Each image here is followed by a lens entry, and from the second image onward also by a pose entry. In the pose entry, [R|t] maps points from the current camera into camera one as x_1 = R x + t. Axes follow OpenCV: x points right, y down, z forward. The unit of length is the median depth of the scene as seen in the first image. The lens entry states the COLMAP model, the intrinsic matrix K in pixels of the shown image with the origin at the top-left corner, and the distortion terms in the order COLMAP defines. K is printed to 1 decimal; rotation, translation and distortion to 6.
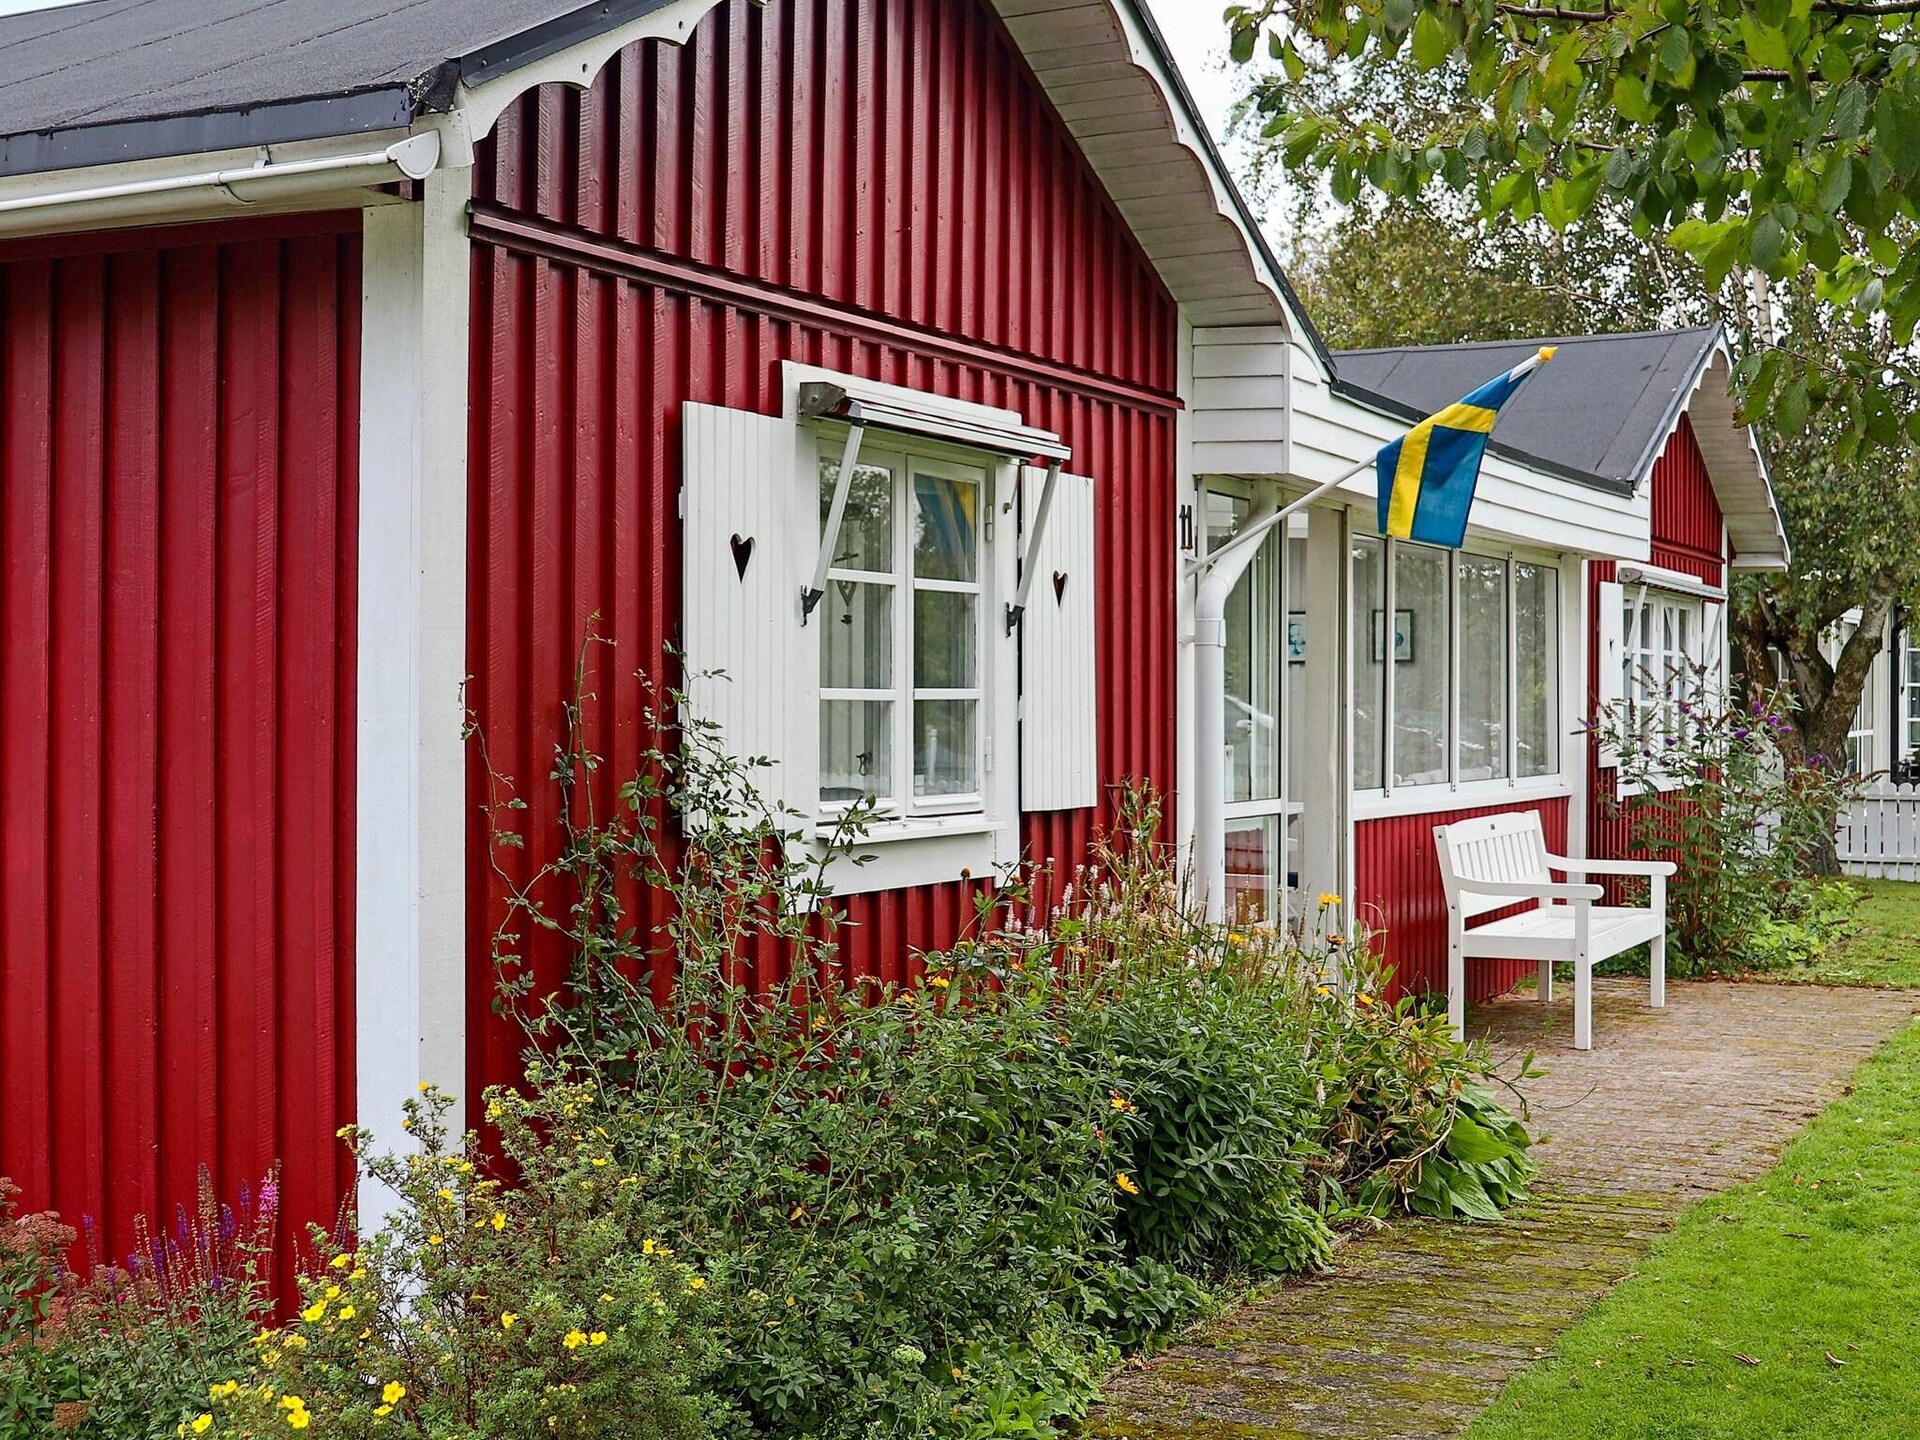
lens RADIAL K [[2710.1, 0, 957.8], [0, 2710.1, 717.4], [0, 0, 1]] dist [-0.144995, 0.000000]
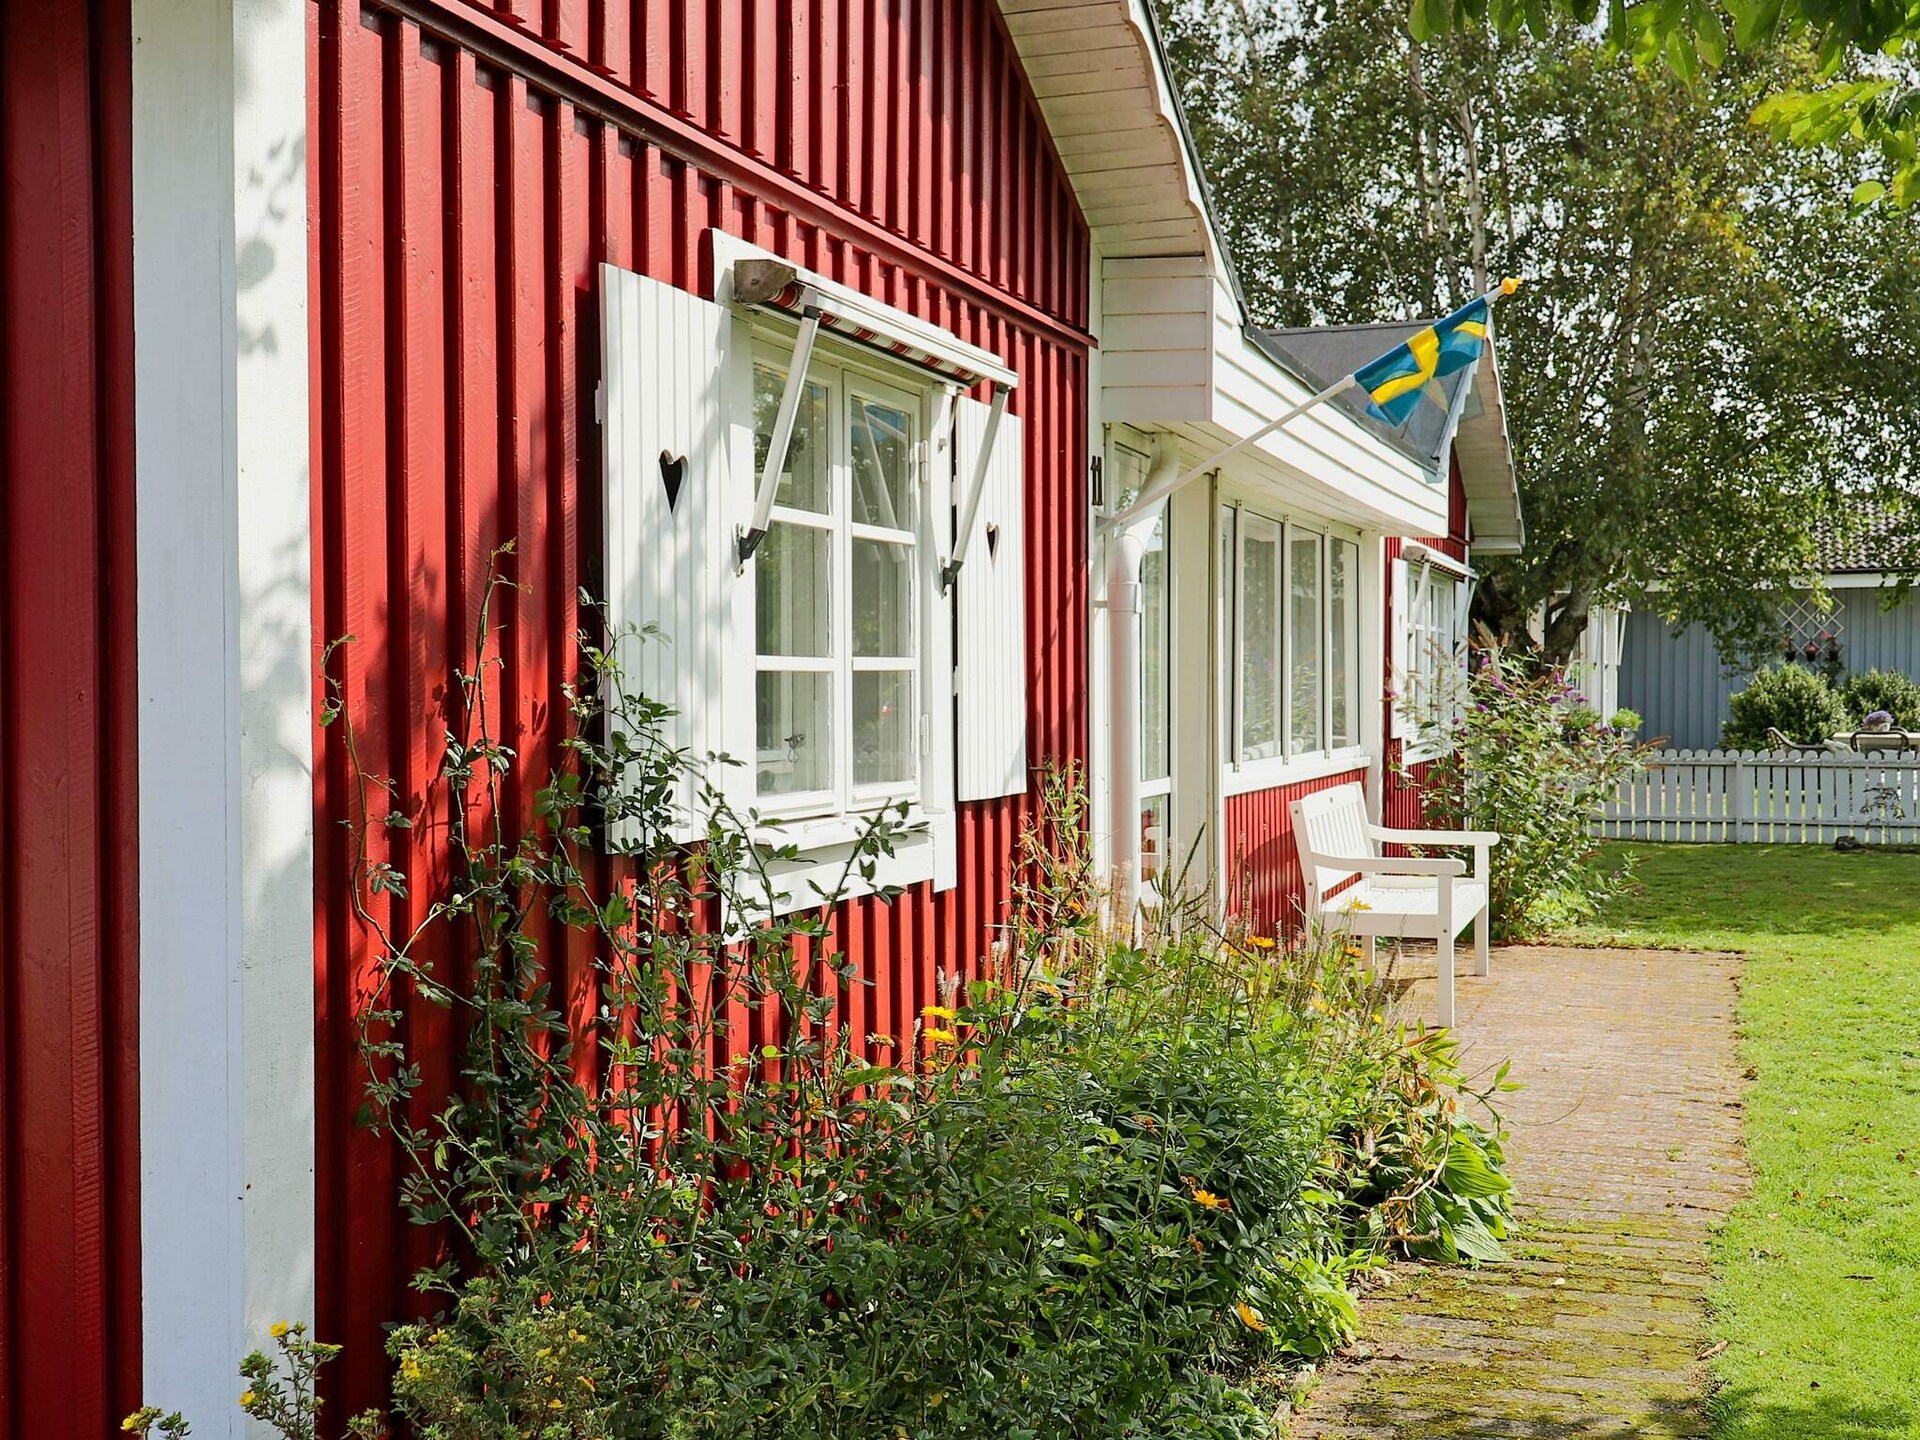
lens RADIAL K [[2258.9, 0, 1025.3], [0, 2258.9, 779.7], [0, 0, 1]] dist [0.004809, 0.000000]
pose [[0.987447, -0.009640, 0.157653, -0.070128], [0.003467, 0.999218, 0.039387, -0.000333], [-0.157910, -0.038346, 0.986709, 0.301531]]
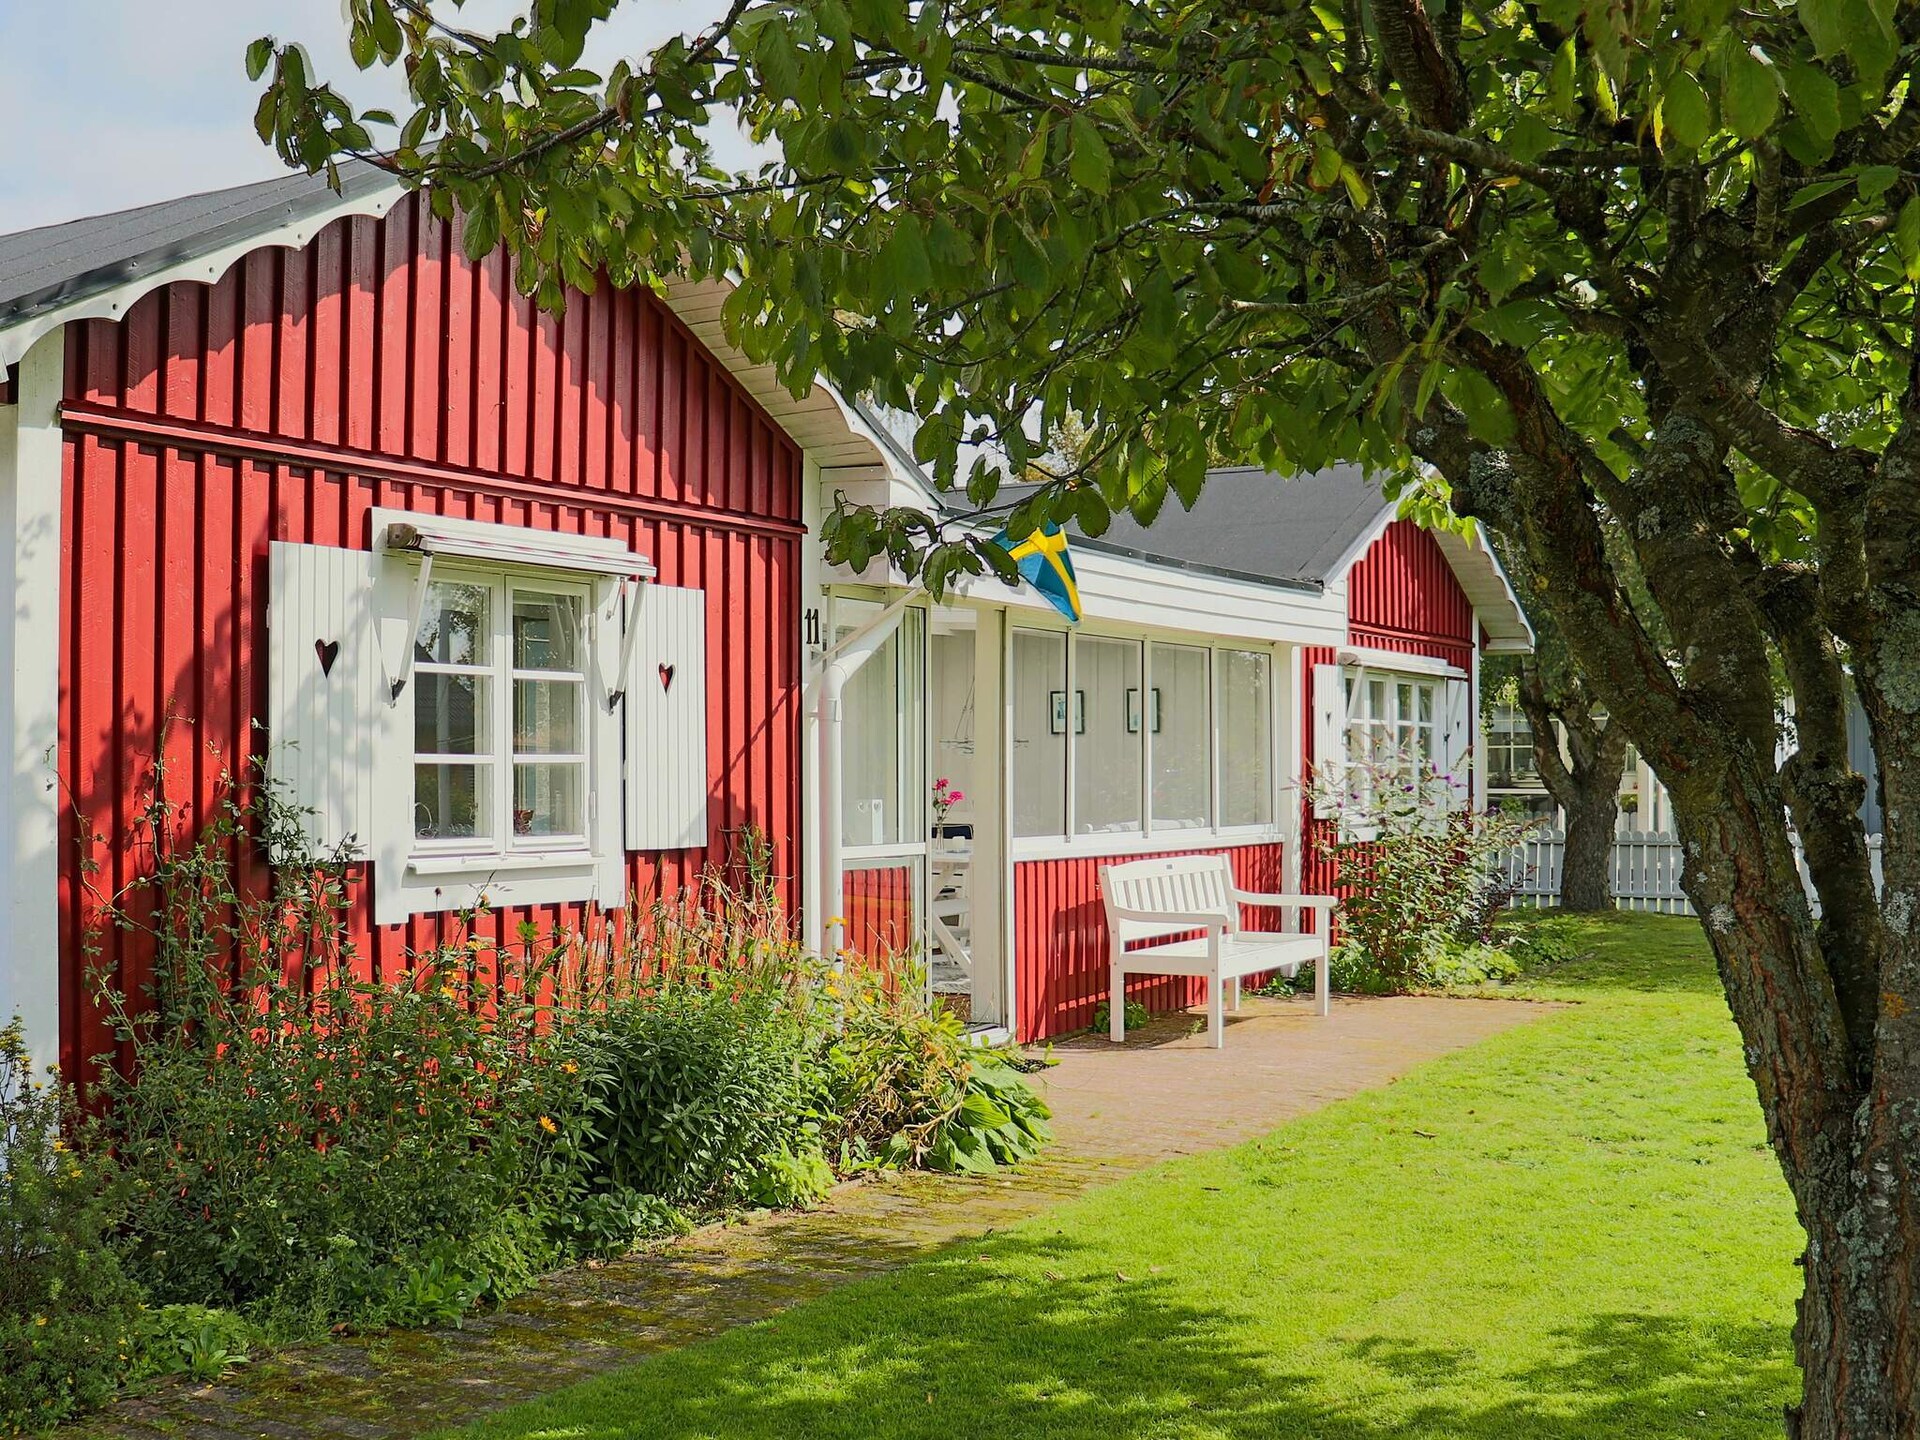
lens RADIAL K [[2347.9, 0, 867.3], [0, 2347.9, 713.2], [0, 0, 1]] dist [-0.113316, 0.000000]
pose [[0.996494, -0.010025, -0.083060, 0.237625], [0.007378, 0.999457, -0.032112, 0.006637], [0.083337, 0.031387, 0.996027, -0.105026]]
